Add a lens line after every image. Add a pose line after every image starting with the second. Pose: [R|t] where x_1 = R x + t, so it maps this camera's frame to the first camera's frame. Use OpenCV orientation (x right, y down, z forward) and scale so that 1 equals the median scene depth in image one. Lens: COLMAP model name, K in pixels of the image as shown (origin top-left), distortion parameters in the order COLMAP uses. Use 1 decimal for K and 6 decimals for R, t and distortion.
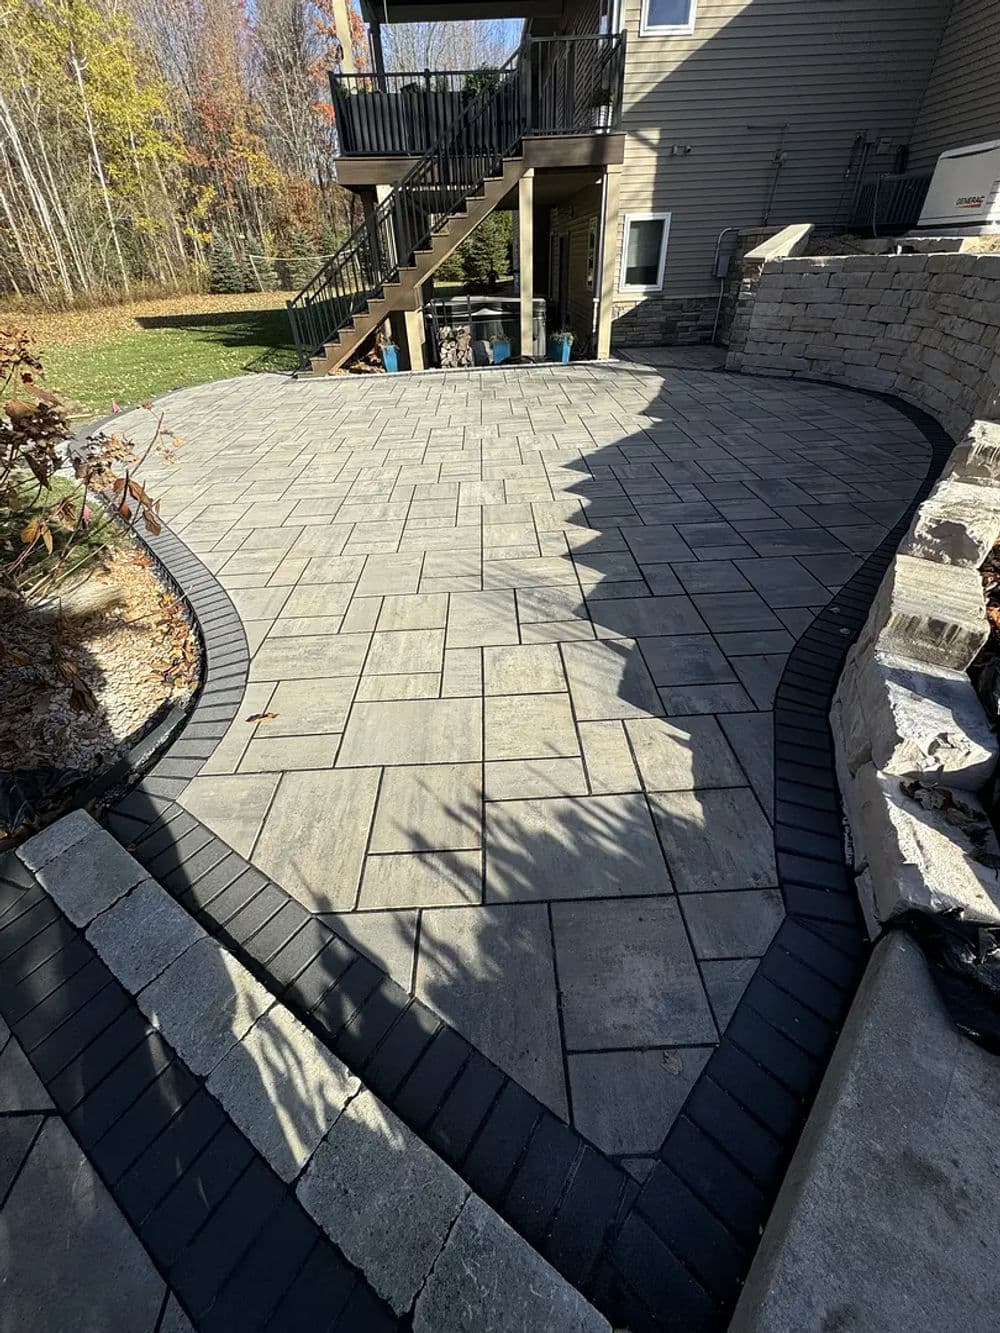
lens RADIAL K [[529.6, 0, 504.1], [0, 529.6, 665.9], [0, 0, 1]] dist [-0.000658, 0.000489]
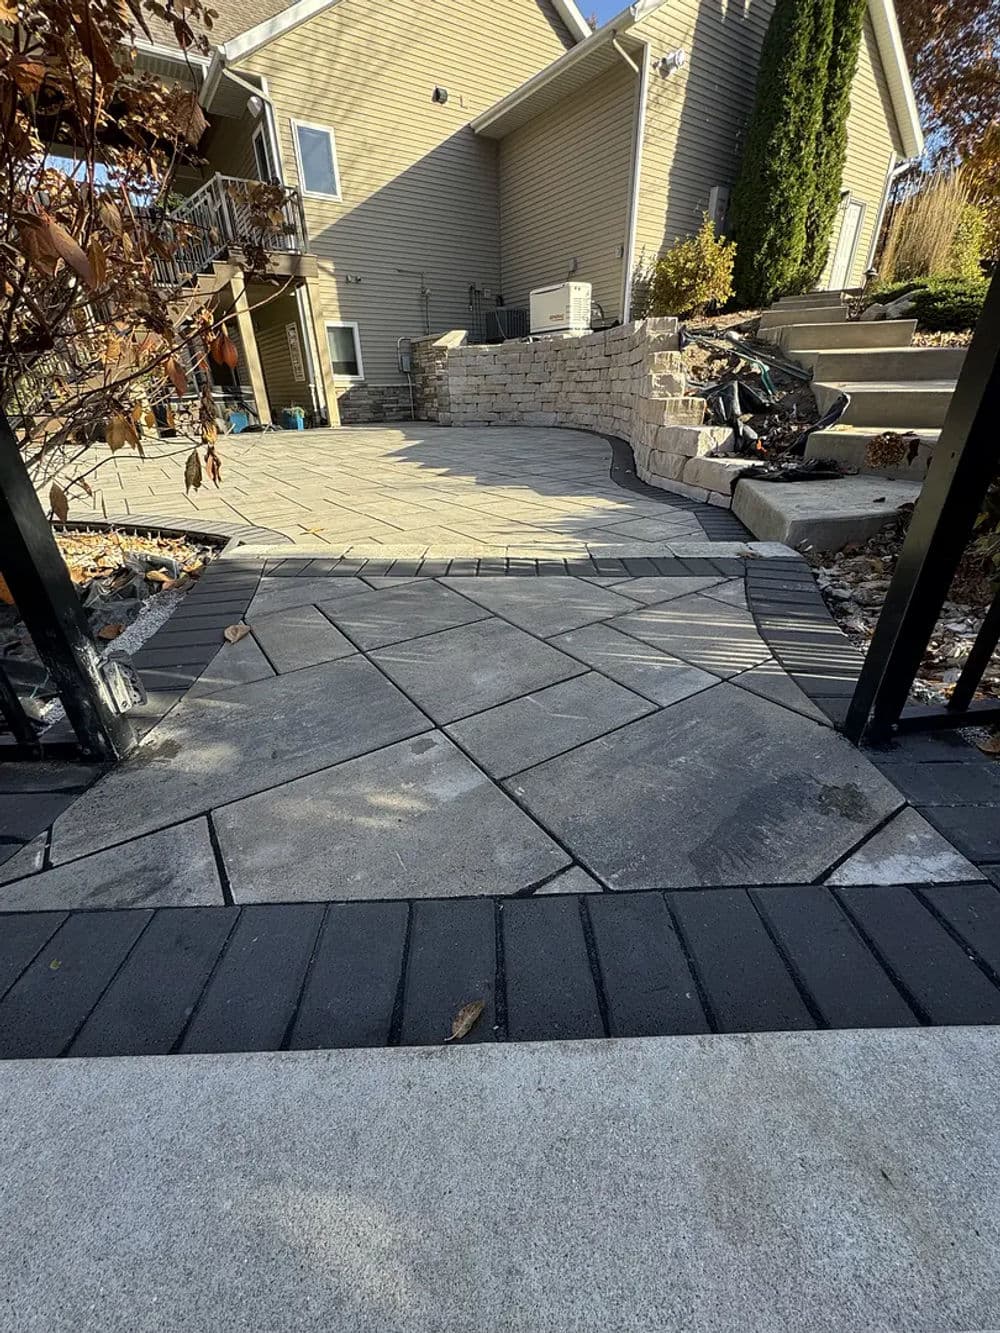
lens RADIAL K [[529.6, 0, 504.1], [0, 529.6, 665.9], [0, 0, 1]] dist [-0.000658, 0.000489]
pose [[0.844792, -0.231034, 0.482649, -0.219359], [0.321377, 0.940253, -0.112434, 0.196413], [-0.427836, 0.250096, 0.868567, -0.046906]]
